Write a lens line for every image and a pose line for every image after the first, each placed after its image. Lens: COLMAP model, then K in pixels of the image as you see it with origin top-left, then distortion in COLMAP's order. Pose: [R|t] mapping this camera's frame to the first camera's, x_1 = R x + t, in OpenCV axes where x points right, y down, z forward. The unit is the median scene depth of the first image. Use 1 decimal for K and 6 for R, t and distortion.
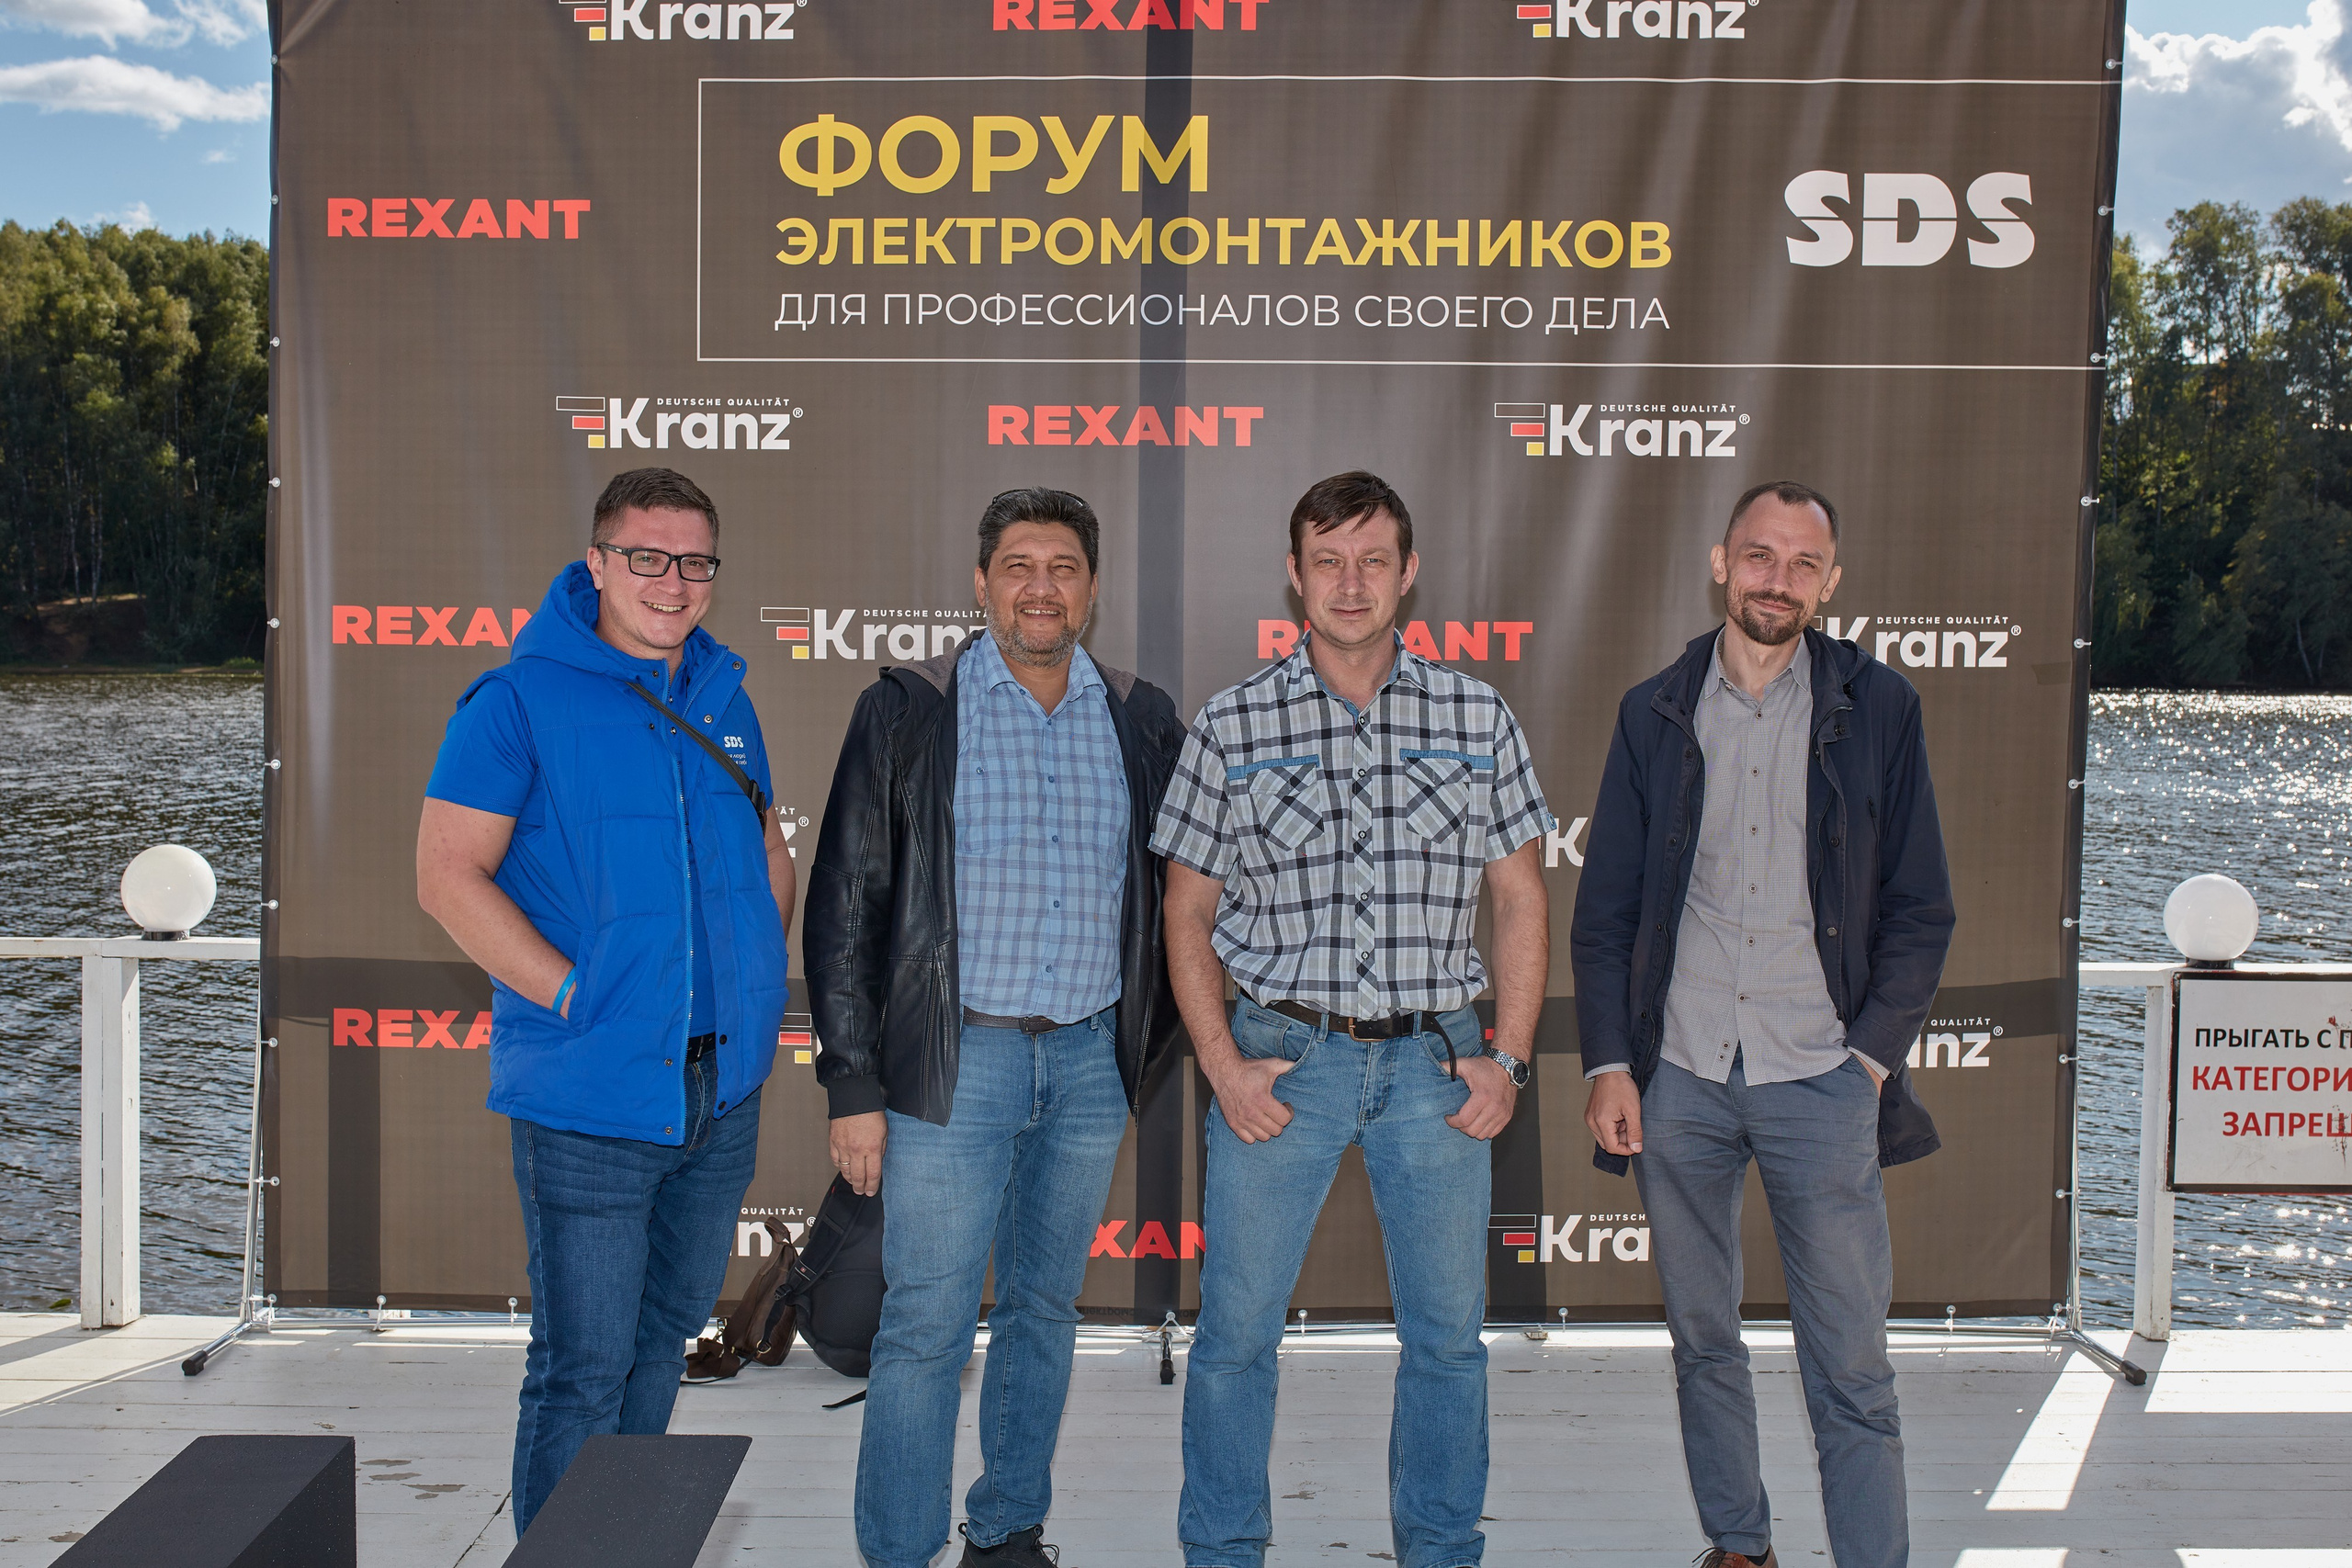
lens RADIAL K [[1958.0, 0, 1181.3], [0, 1958.0, 743.9], [0, 0, 1]] dist [-0.020240, 0.013366]
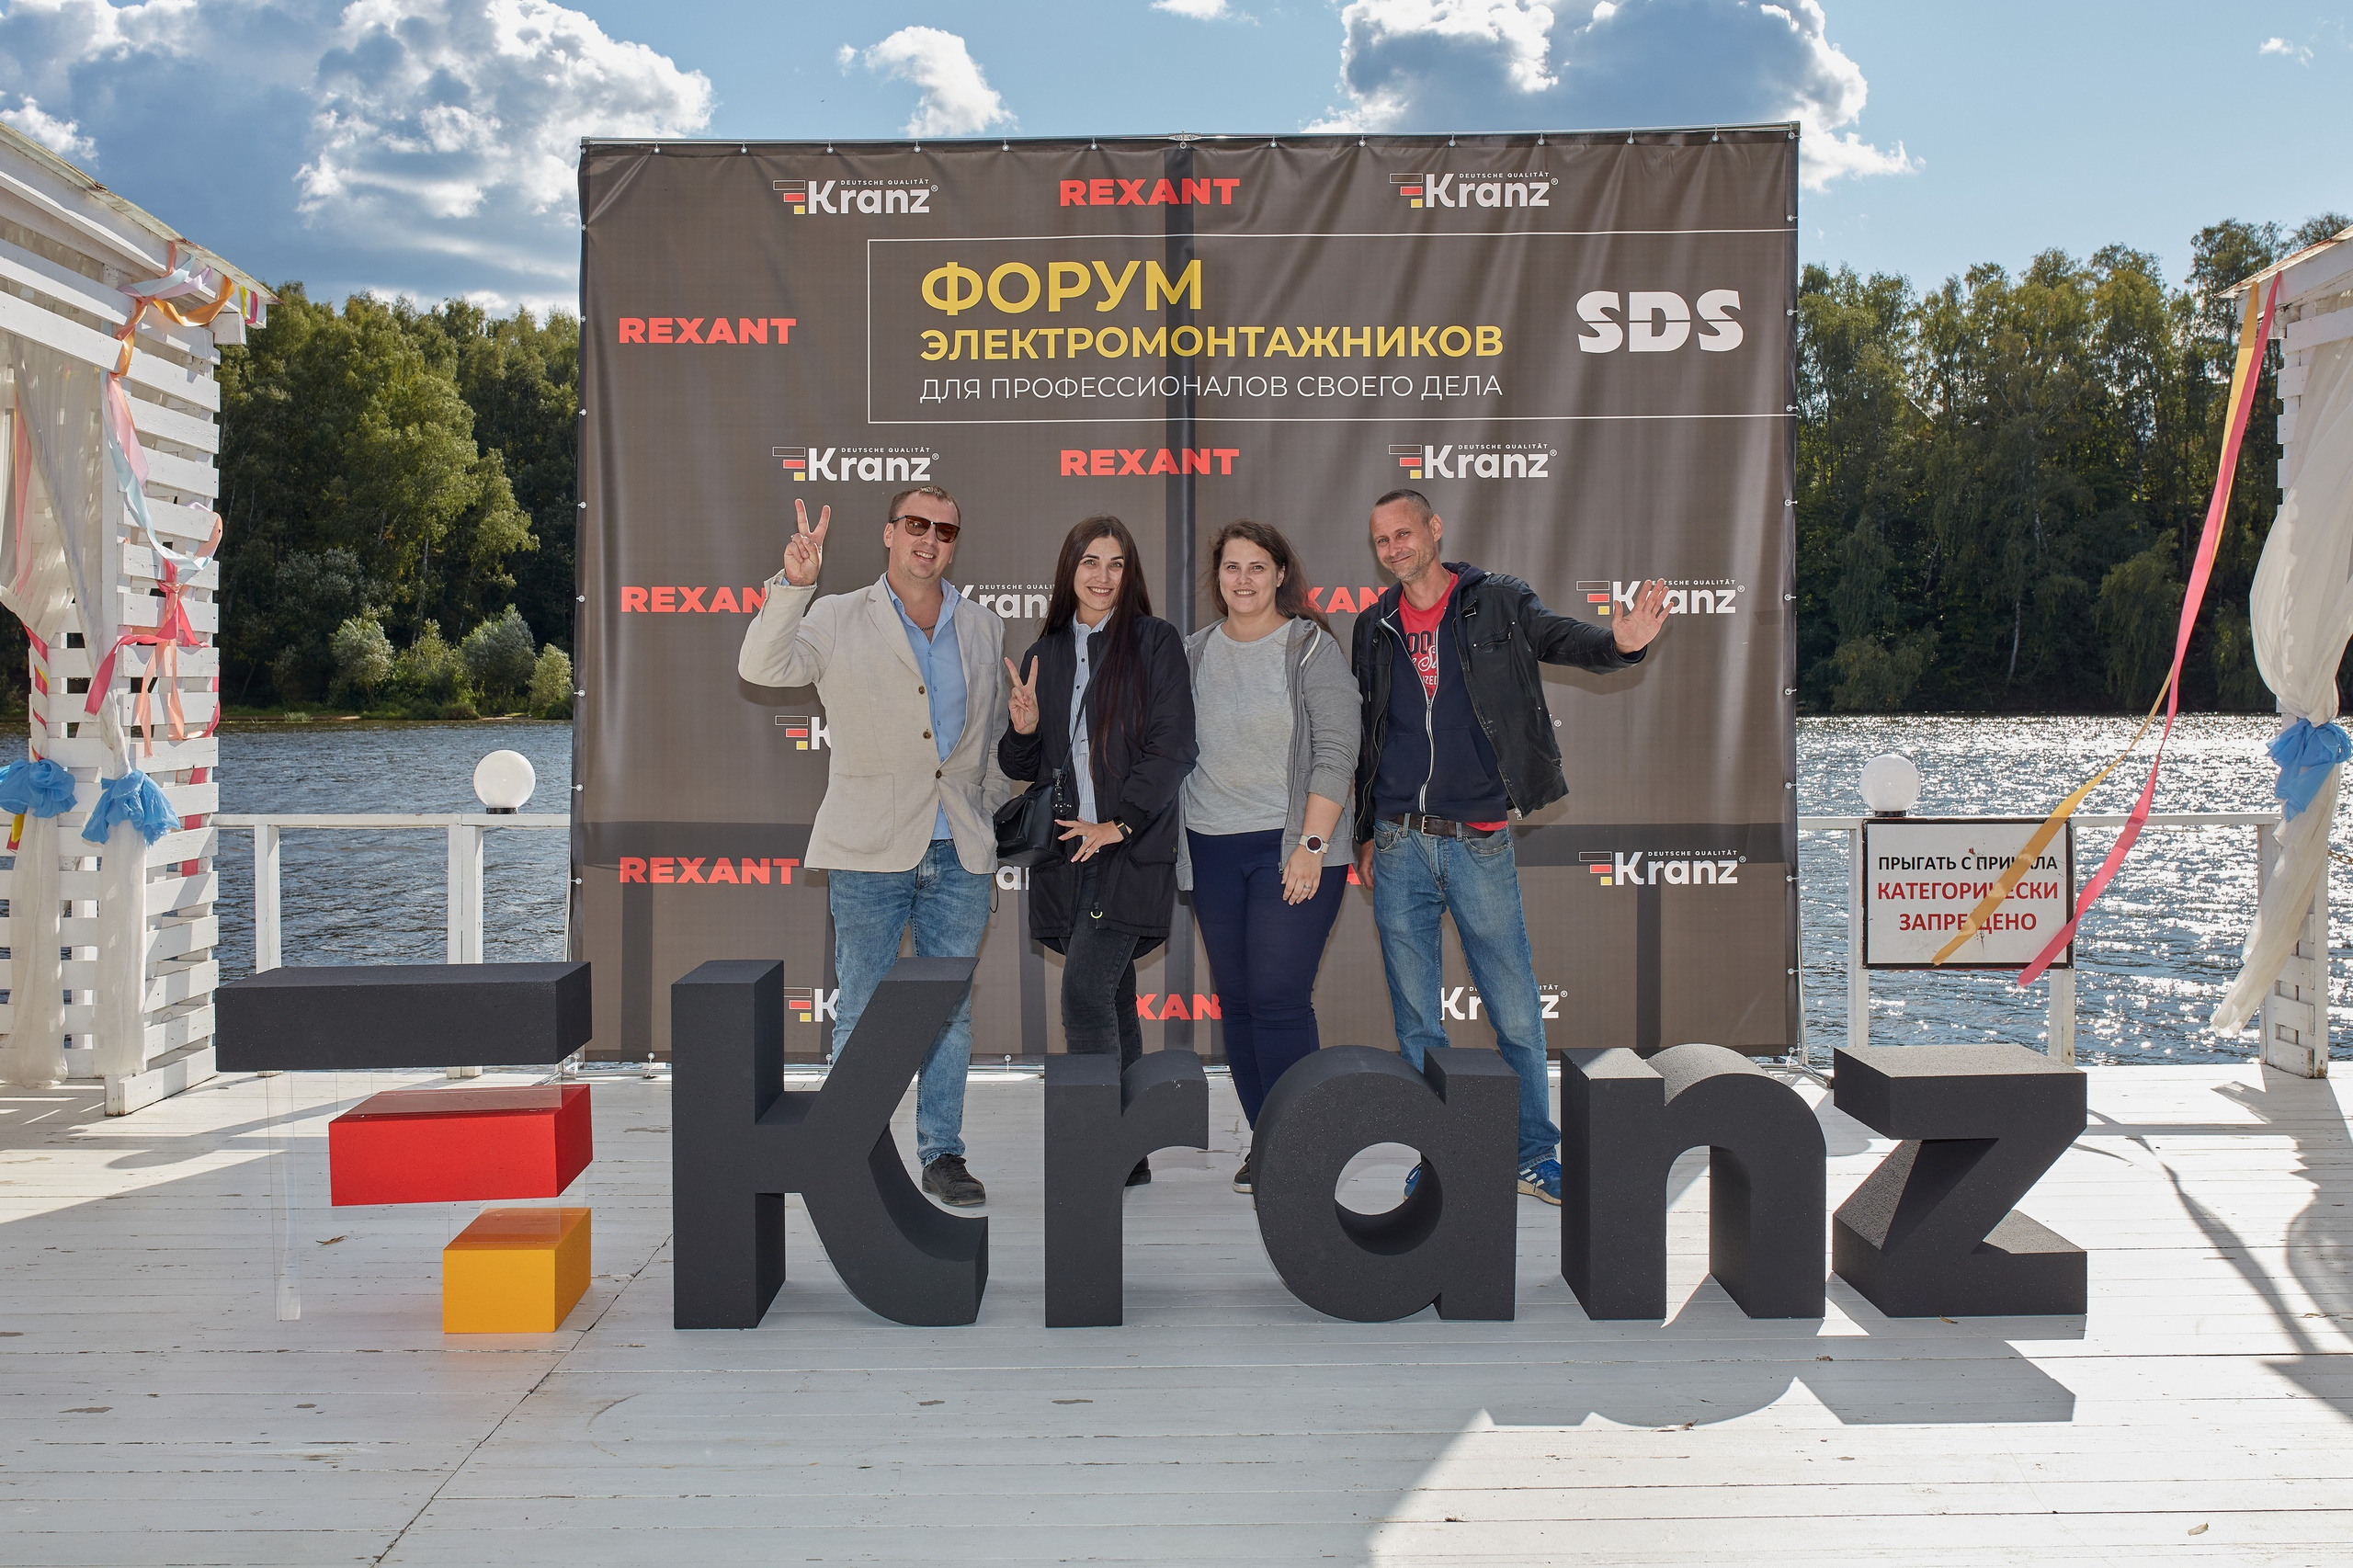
lens RADIAL K [[2444.3, 0, 1197.8], [0, 2444.3, 702.8], [0, 0, 1]] dist [0.025663, -0.095183]
pose [[0.999922, -0.012466, -0.000076, 0.006768], [0.012447, 0.998705, -0.049335, 0.118638], [0.000691, 0.049330, 0.998782, -0.890320]]
